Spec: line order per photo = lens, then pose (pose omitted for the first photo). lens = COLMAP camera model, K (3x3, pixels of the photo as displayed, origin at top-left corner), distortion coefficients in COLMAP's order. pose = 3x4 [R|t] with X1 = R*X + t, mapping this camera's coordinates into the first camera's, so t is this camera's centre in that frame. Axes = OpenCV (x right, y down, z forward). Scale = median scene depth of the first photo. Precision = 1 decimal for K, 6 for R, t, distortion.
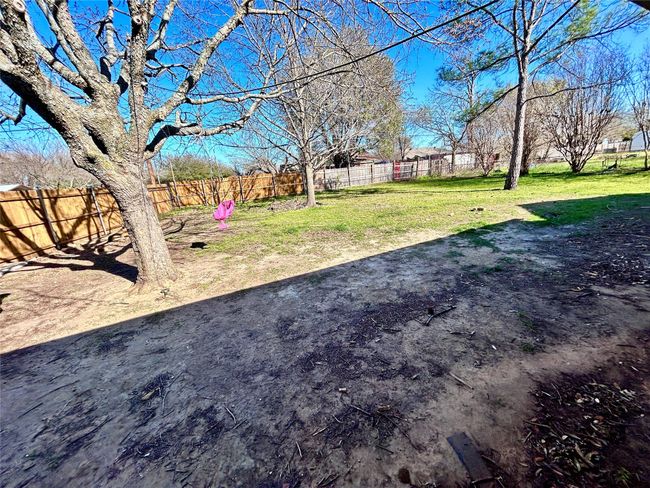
lens RADIAL K [[265.3, 0, 326.6], [0, 265.3, 244.4], [0, 0, 1]] dist [-0.003698, 0.001253]
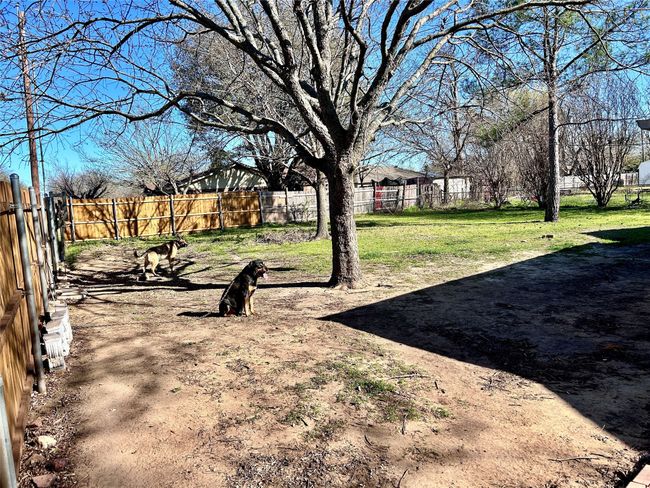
lens RADIAL K [[489.9, 0, 324.3], [0, 489.9, 246.6], [0, 0, 1]] dist [0.035064, -0.009717]
pose [[0.960979, 0.010346, 0.276429, -0.283332], [0.037748, 0.985048, -0.168092, 0.070946], [-0.274035, 0.171968, 0.946220, -0.184789]]
